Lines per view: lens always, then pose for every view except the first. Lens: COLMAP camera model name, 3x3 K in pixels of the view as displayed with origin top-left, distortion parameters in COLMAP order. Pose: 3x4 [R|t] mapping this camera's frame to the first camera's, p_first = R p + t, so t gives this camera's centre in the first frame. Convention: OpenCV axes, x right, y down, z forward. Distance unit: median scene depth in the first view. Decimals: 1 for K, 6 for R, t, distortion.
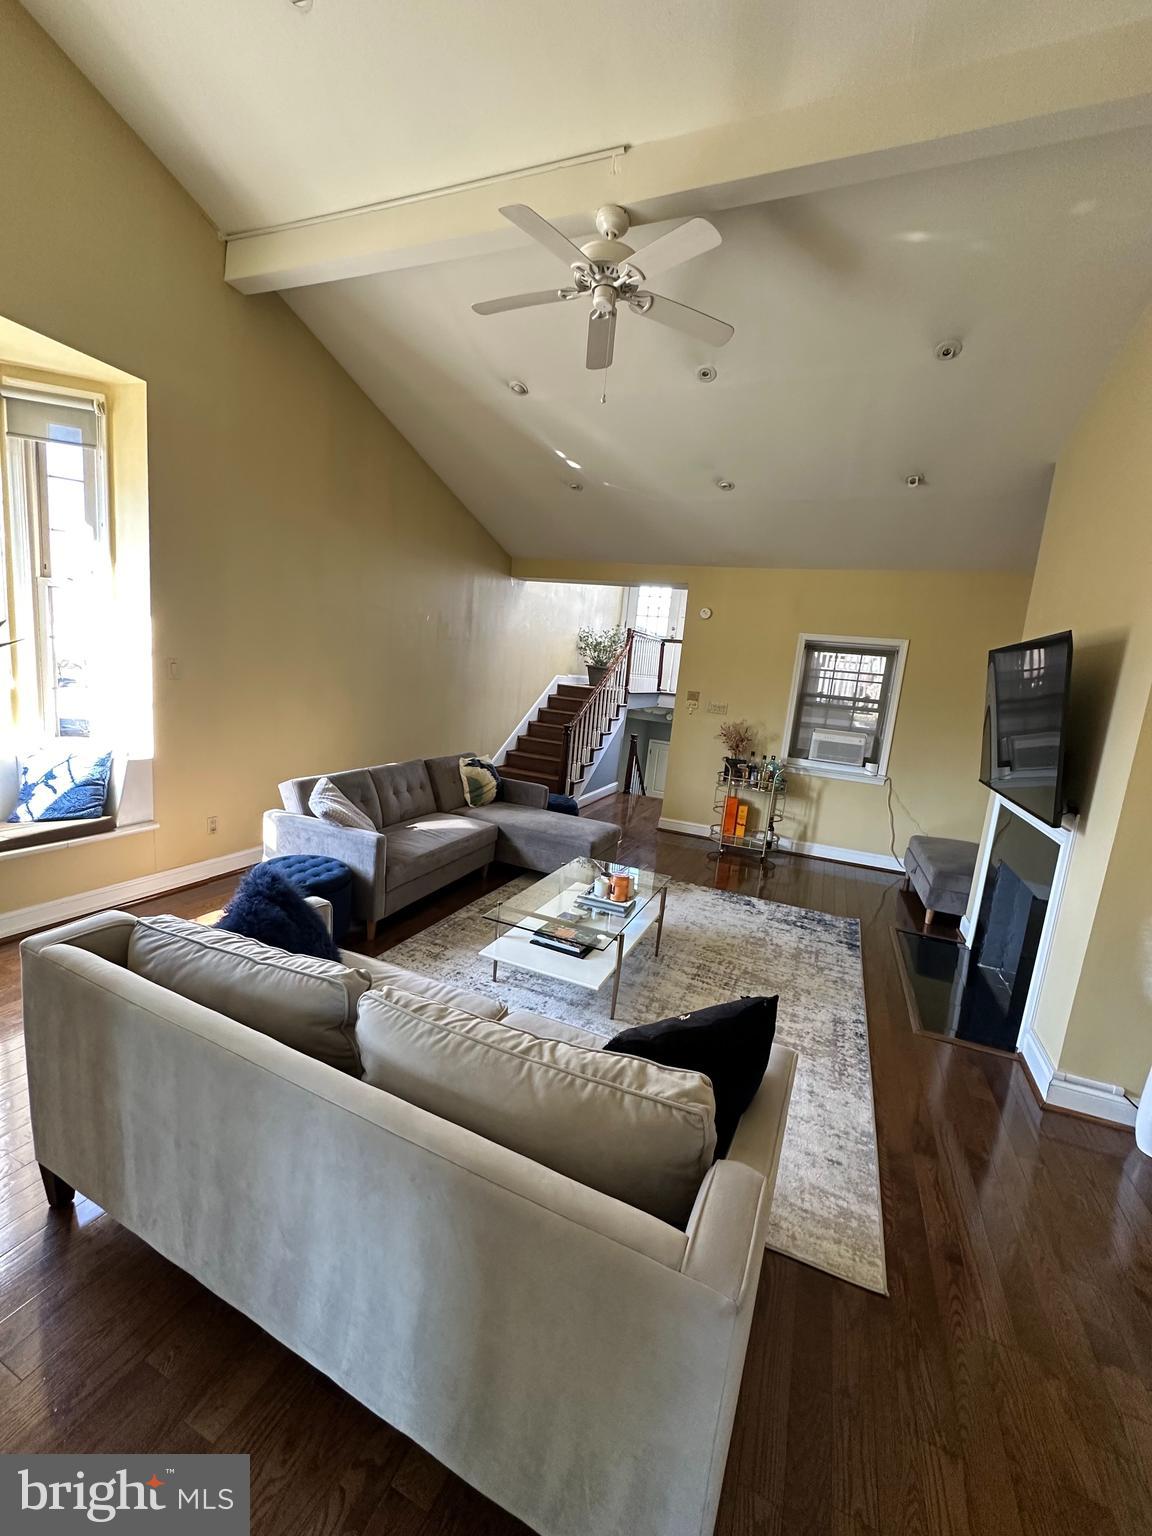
lens RADIAL K [[611.9, 0, 579.7], [0, 611.9, 767.1], [0, 0, 1]] dist [0.003498, 0.000238]
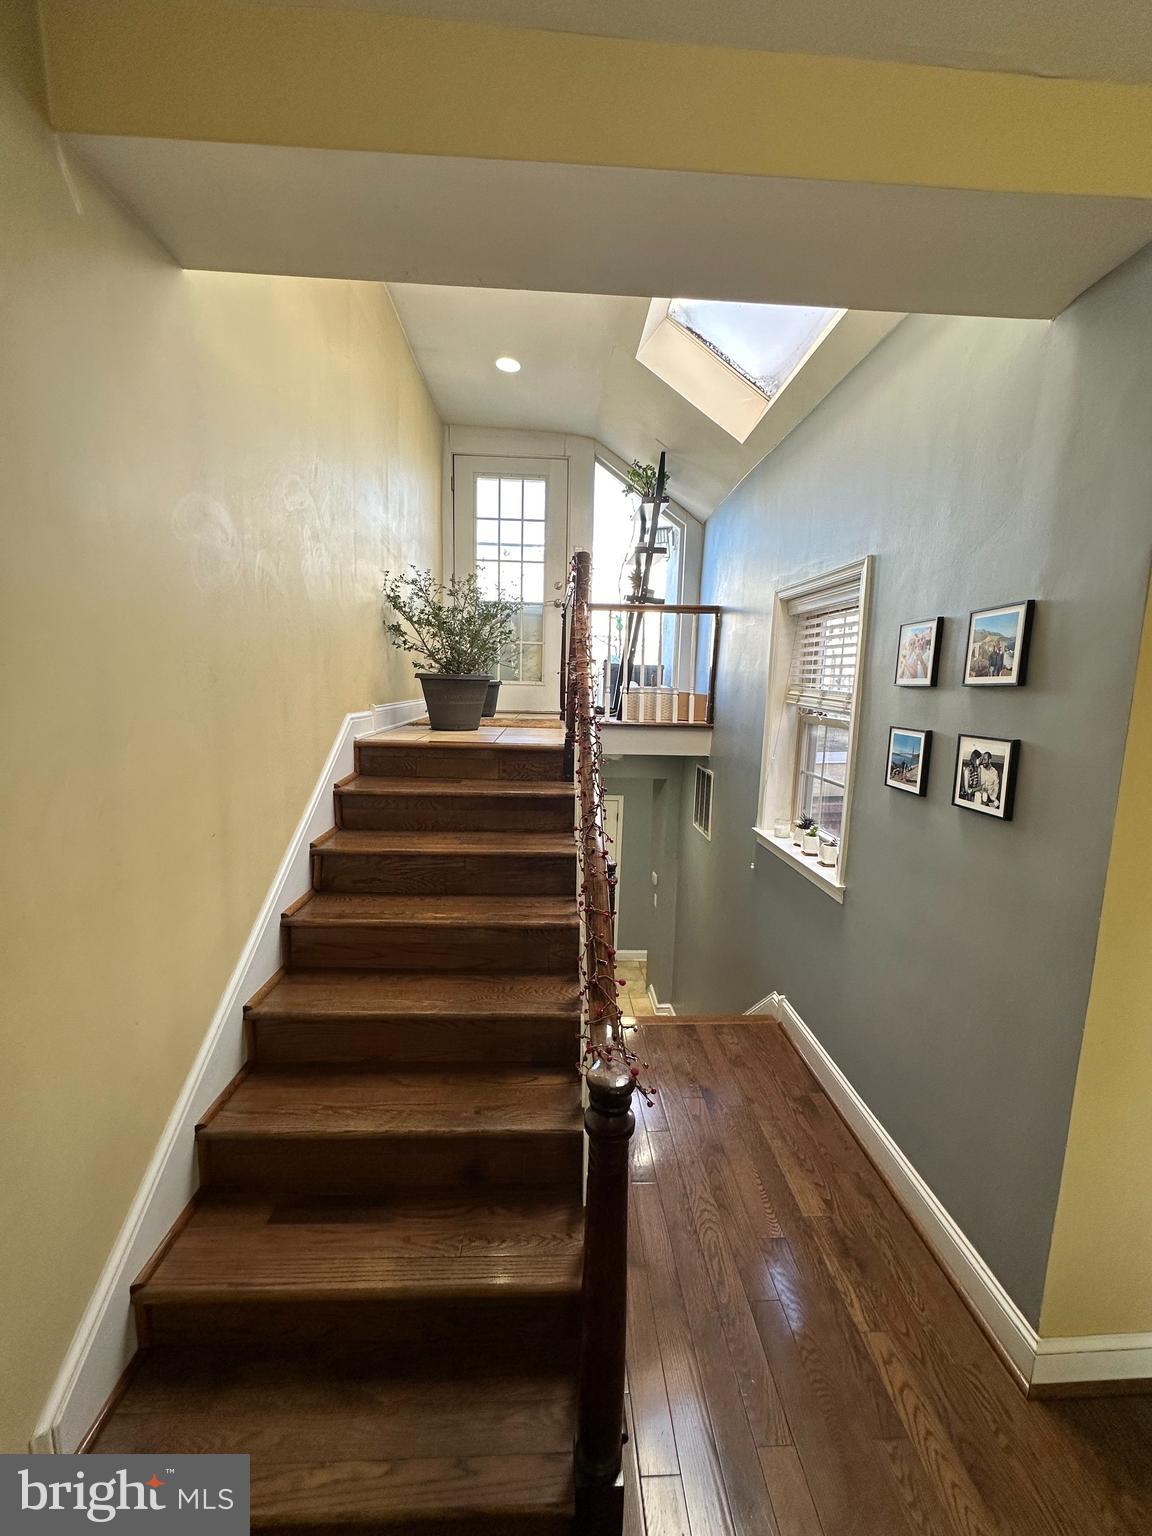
lens RADIAL K [[611.9, 0, 574.9], [0, 611.9, 766.5], [0, 0, 1]] dist [0.003498, 0.000238]
pose [[0.895479, -0.141799, 0.421913, -0.066260], [0.140557, 0.989481, 0.034230, -0.114295], [-0.422328, 0.028650, 0.905990, 0.645287]]
